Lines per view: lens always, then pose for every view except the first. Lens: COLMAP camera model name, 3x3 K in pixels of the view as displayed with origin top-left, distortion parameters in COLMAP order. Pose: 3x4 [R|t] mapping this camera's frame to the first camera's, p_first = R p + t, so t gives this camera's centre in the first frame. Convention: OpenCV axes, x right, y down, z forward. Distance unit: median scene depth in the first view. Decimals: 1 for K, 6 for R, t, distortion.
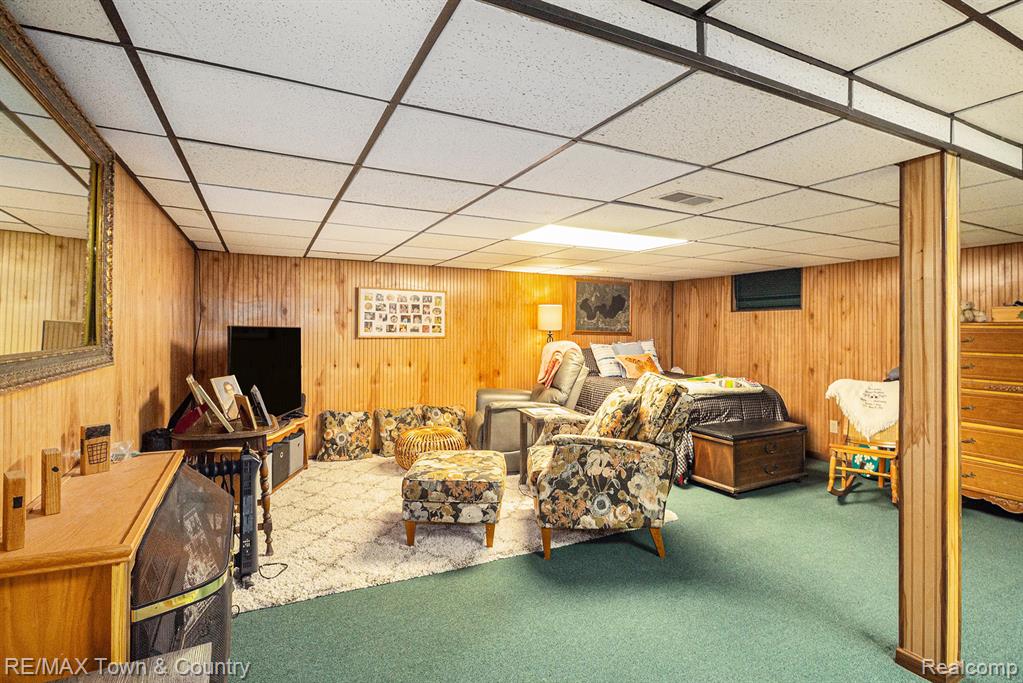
lens RADIAL K [[511.0, 0, 501.2], [0, 511.0, 325.5], [0, 0, 1]] dist [0.001932, -0.013046]
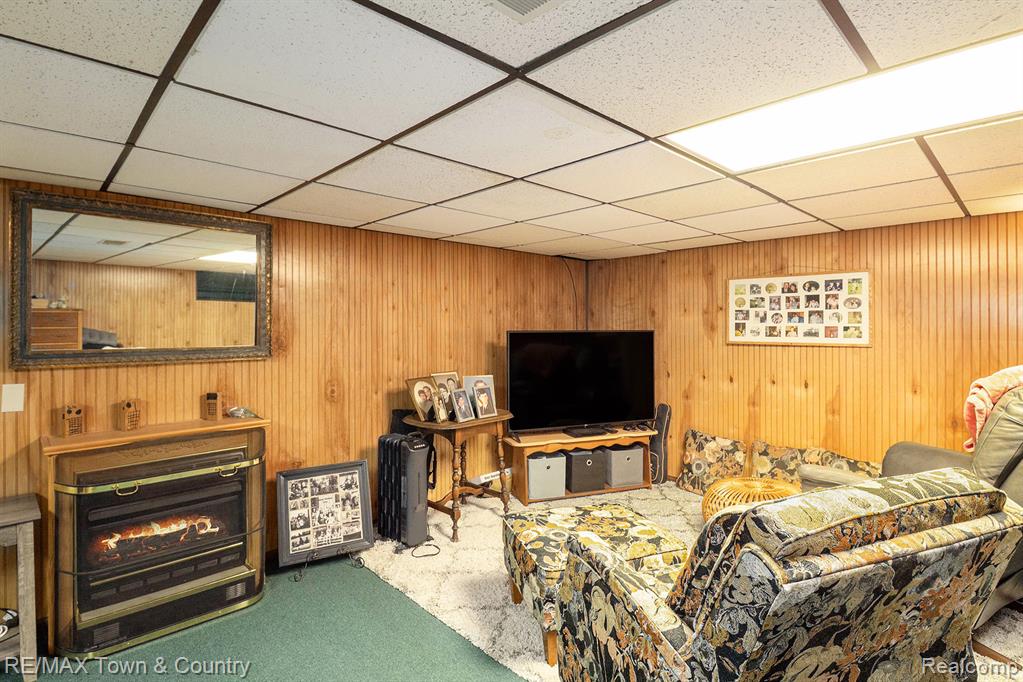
lens RADIAL K [[511.0, 0, 516.4], [0, 511.0, 328.9], [0, 0, 1]] dist [0.001932, -0.013046]
pose [[0.304145, -0.006838, -0.952601, 0.376057], [0.013763, 0.999901, -0.002783, -0.000605], [0.952526, -0.012264, 0.304209, 0.474642]]
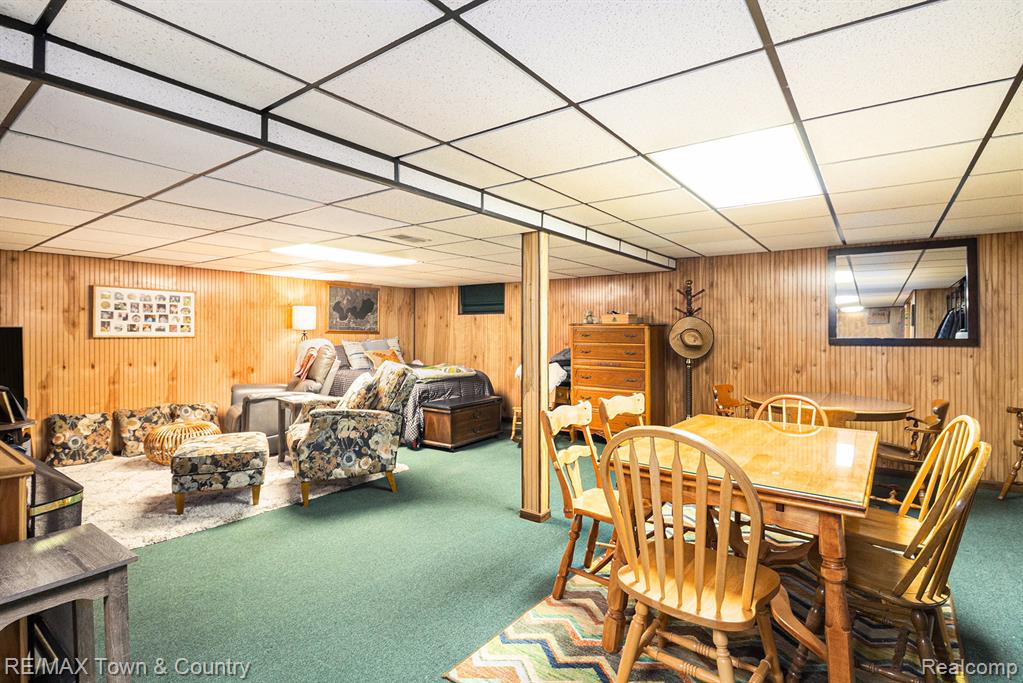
lens RADIAL K [[511.0, 0, 510.3], [0, 511.0, 333.3], [0, 0, 1]] dist [0.001932, -0.013046]
pose [[0.884358, -0.005437, 0.466778, -0.032100], [-0.001735, 0.999887, 0.014935, 0.000334], [-0.466806, -0.014018, 0.884248, -0.226748]]
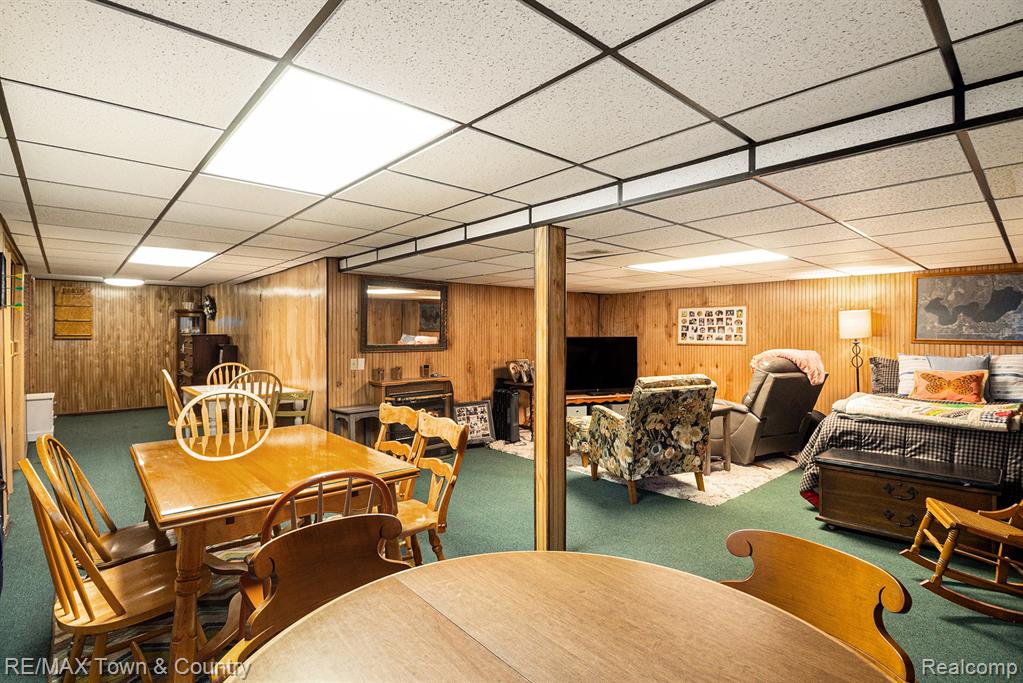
lens RADIAL K [[511.0, 0, 512.6], [0, 511.0, 338.2], [0, 0, 1]] dist [0.001932, -0.013046]
pose [[0.277268, -0.002778, -0.960789, 0.961004], [0.013032, 0.999915, 0.000869, 0.000554], [0.960704, -0.012762, 0.277281, 0.192669]]
